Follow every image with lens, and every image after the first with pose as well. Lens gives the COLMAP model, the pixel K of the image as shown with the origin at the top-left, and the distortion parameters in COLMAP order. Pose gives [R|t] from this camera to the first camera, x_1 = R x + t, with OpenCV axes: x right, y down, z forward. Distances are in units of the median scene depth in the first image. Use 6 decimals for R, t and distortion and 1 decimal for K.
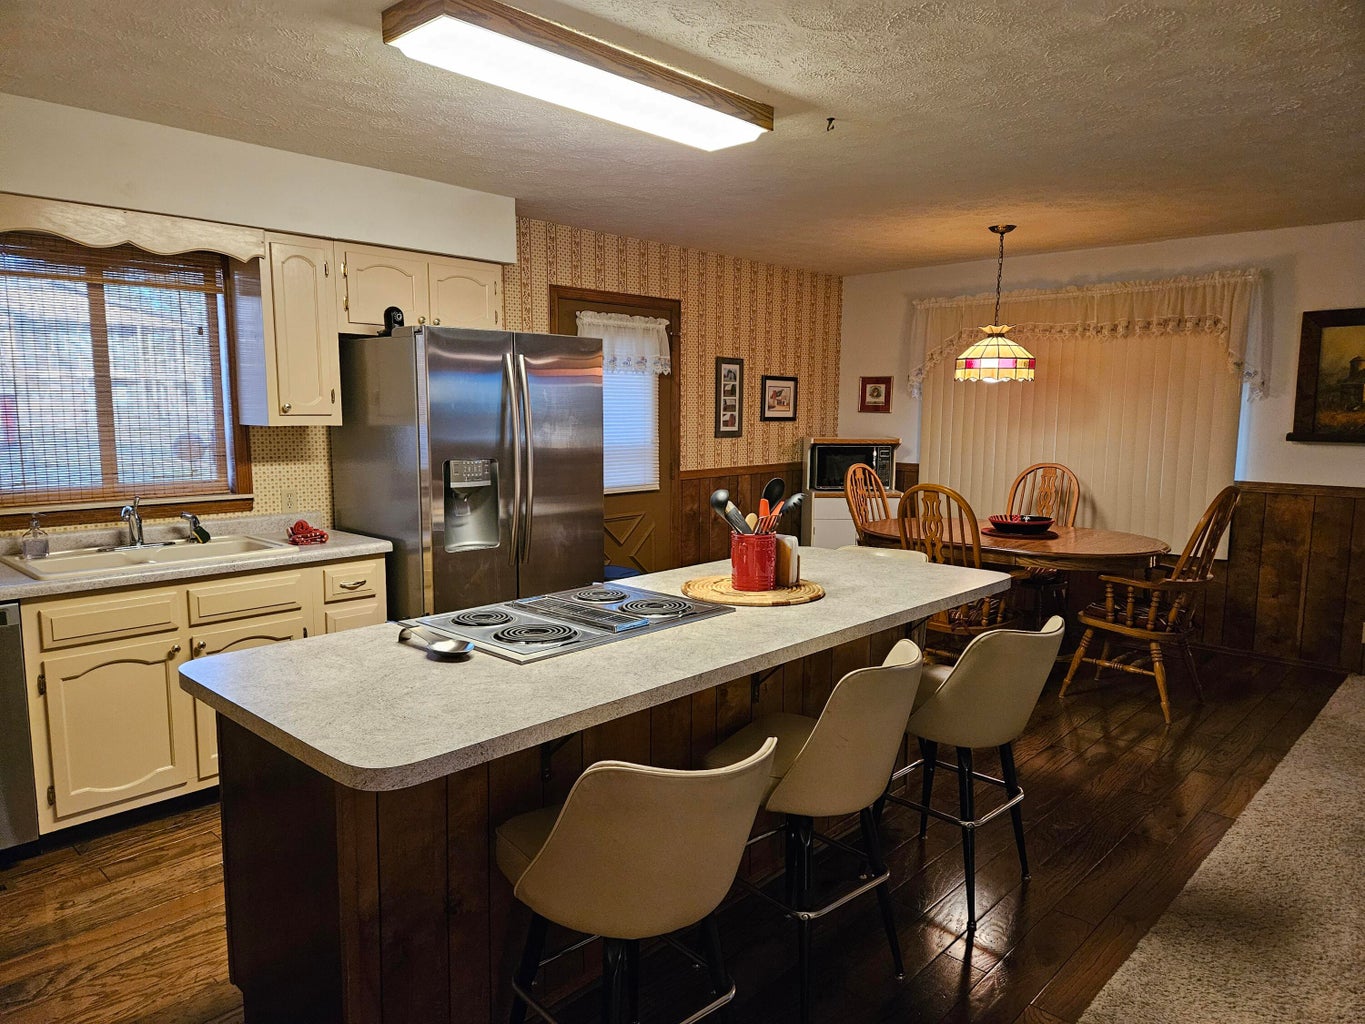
lens RADIAL K [[906.9, 0, 673.2], [0, 906.9, 517.0], [0, 0, 1]] dist [0.074911, -0.062046]
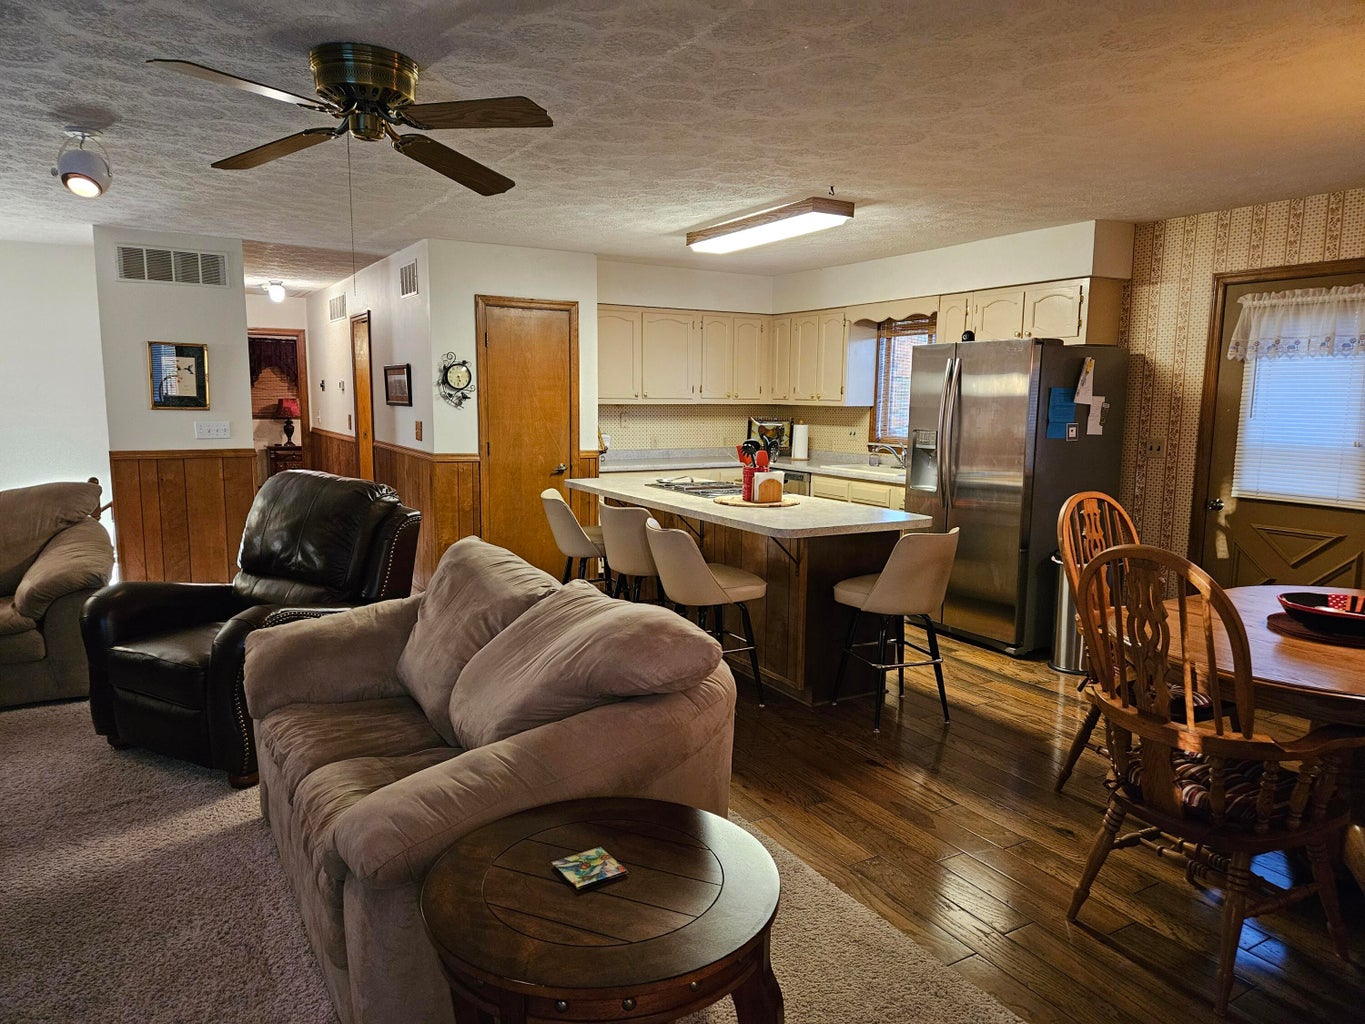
lens RADIAL K [[906.9, 0, 687.8], [0, 906.9, 512.0], [0, 0, 1]] dist [0.074911, -0.062046]
pose [[-0.274103, 0.115259, -0.954769, 1.428038], [-0.133449, 0.978629, 0.156451, -0.120932], [0.952396, 0.170297, -0.252864, 1.082631]]
